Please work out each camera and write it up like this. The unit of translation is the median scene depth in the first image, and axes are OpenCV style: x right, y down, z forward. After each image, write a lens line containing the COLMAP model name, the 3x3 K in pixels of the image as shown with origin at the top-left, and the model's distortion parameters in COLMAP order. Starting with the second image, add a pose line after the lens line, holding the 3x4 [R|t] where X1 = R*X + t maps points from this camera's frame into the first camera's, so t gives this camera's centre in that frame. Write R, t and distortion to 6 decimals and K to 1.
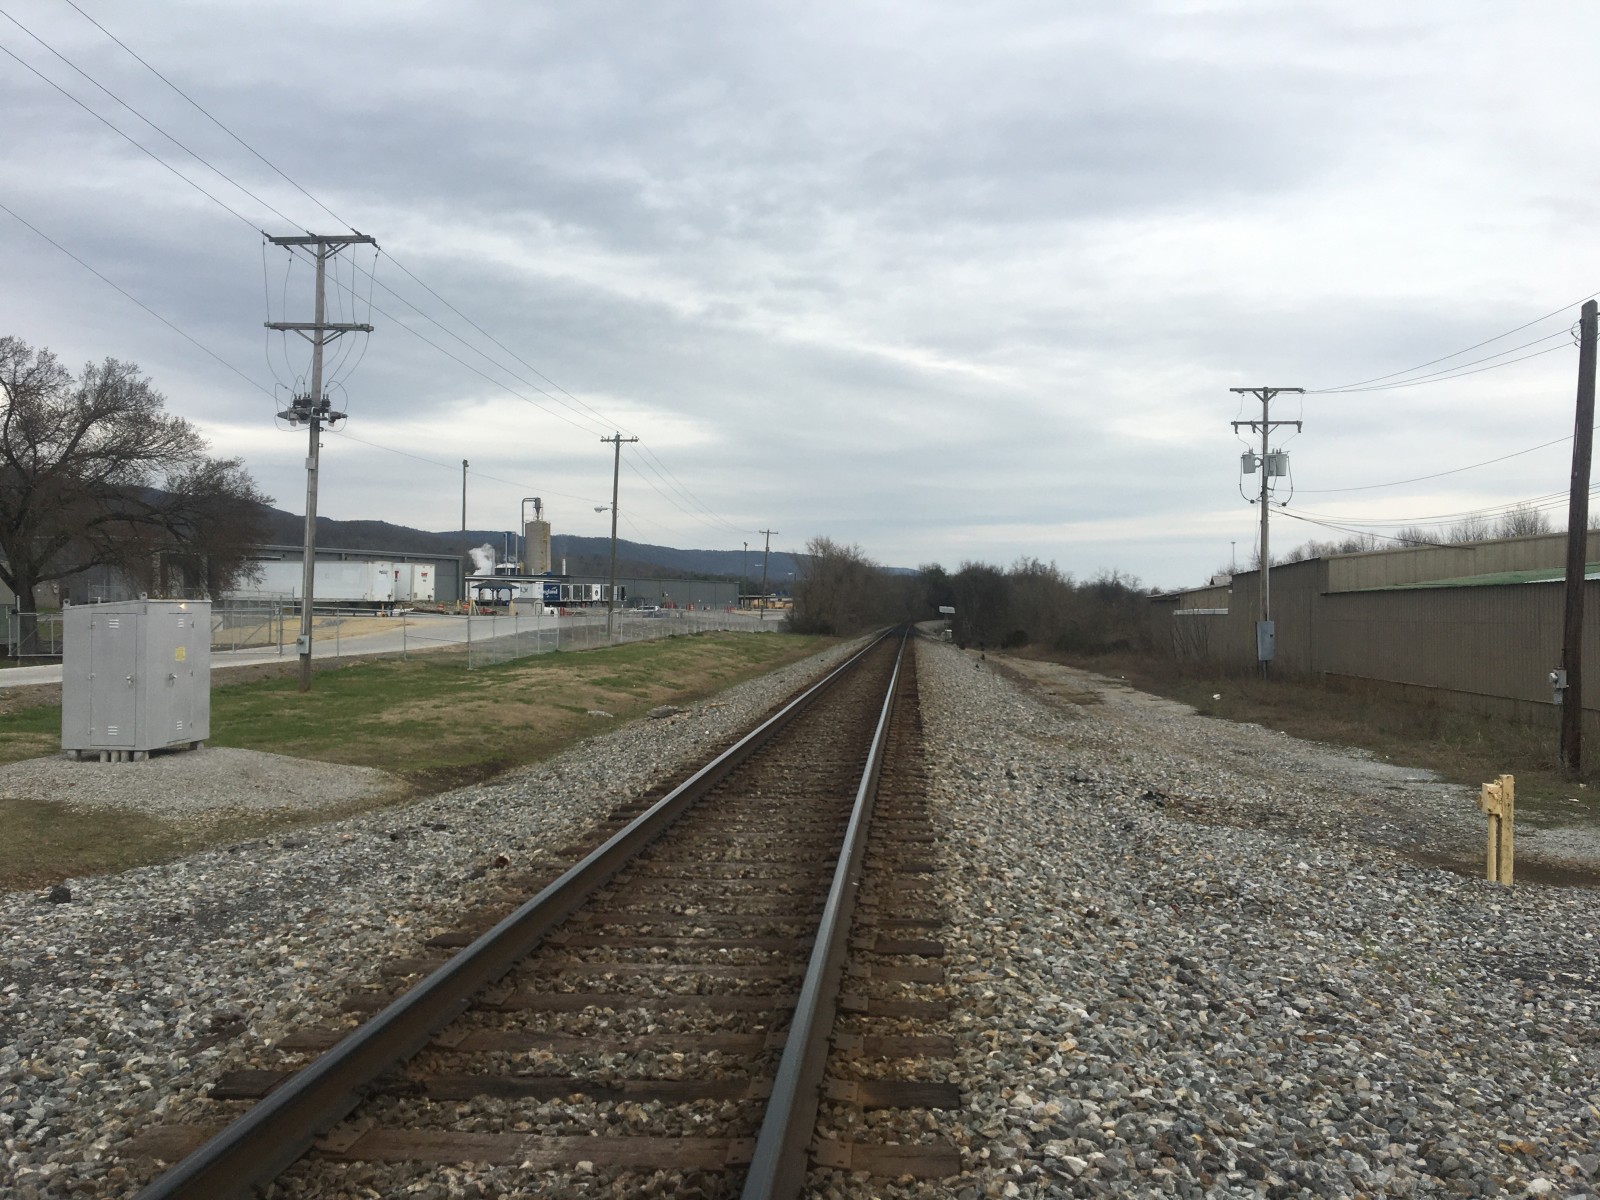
lens RADIAL K [[1345.6, 0, 788.9], [0, 1345.6, 605.9], [0, 0, 1]] dist [0.057163, -0.090226]
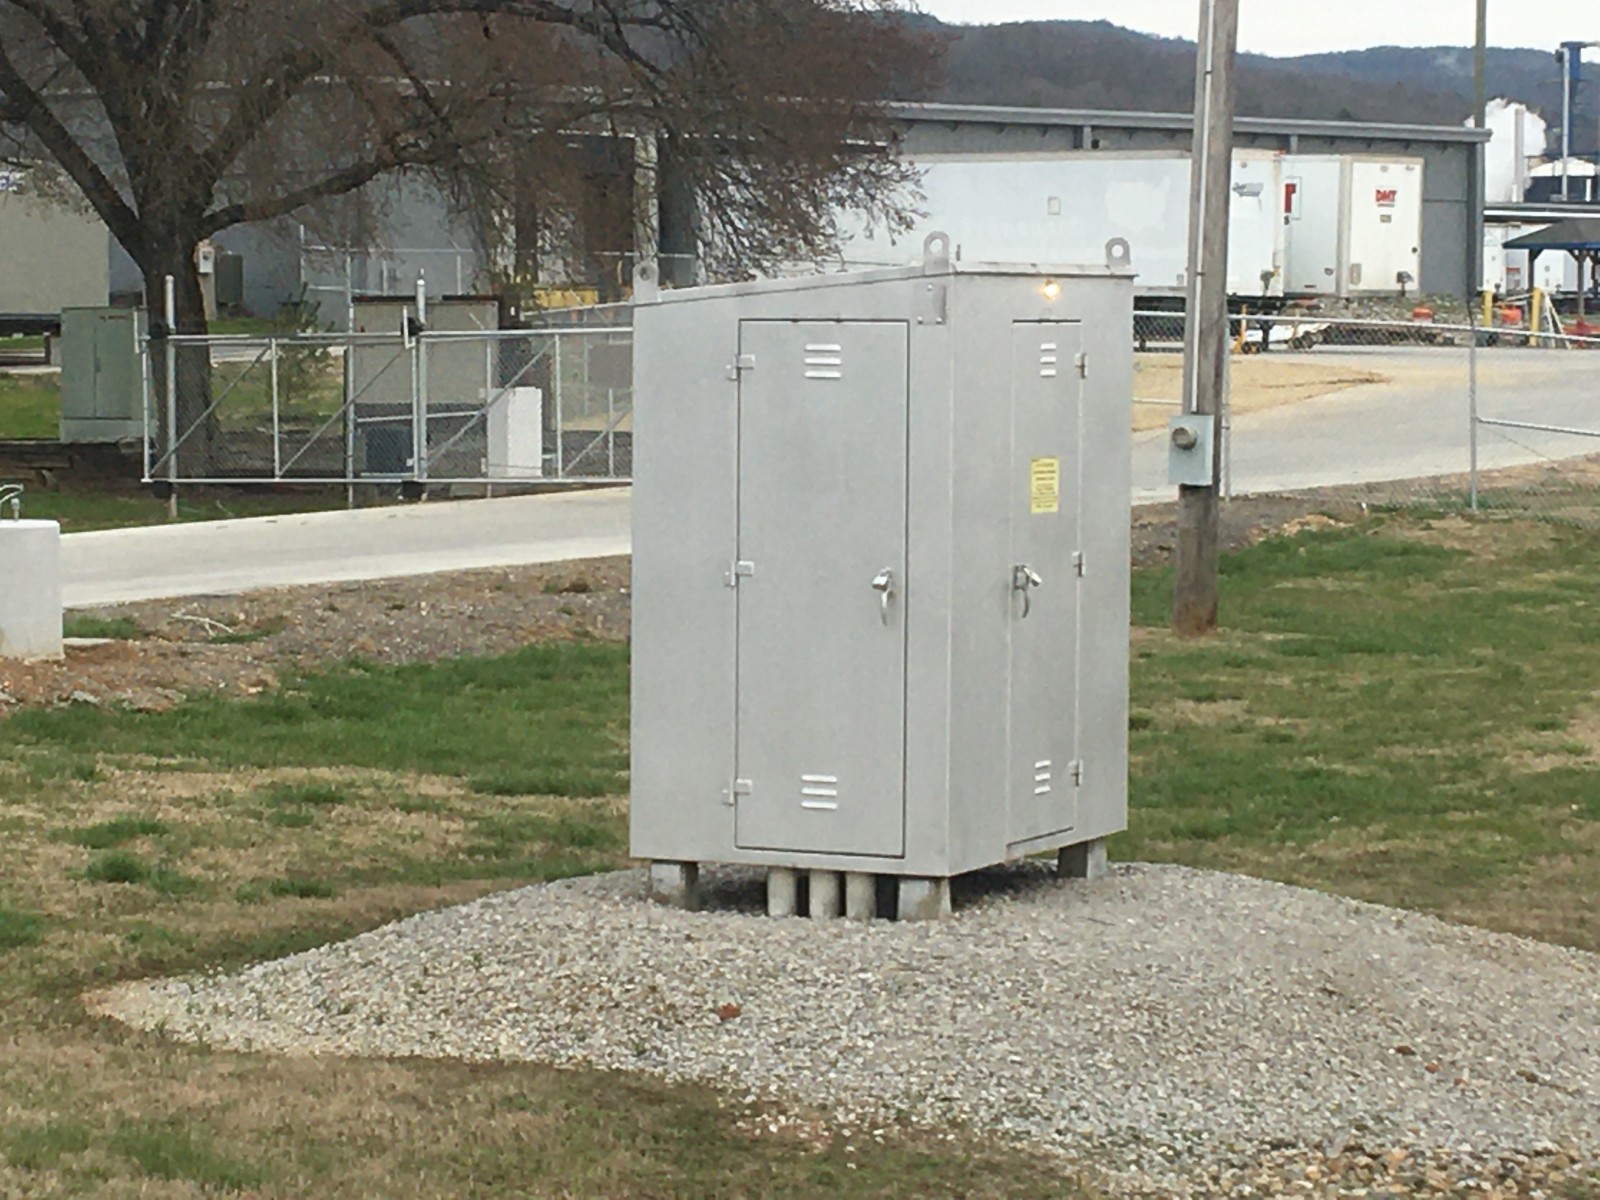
lens RADIAL K [[5001.3, 0, 800.0], [0, 5001.3, 600.0], [0, 0, 1]] dist [0.062541, 0.164677]
pose [[0.934082, 0.018986, -0.356554, -0.084986], [0.001317, 0.998395, 0.056616, 0.002423], [0.357057, -0.053354, 0.932558, 0.071071]]
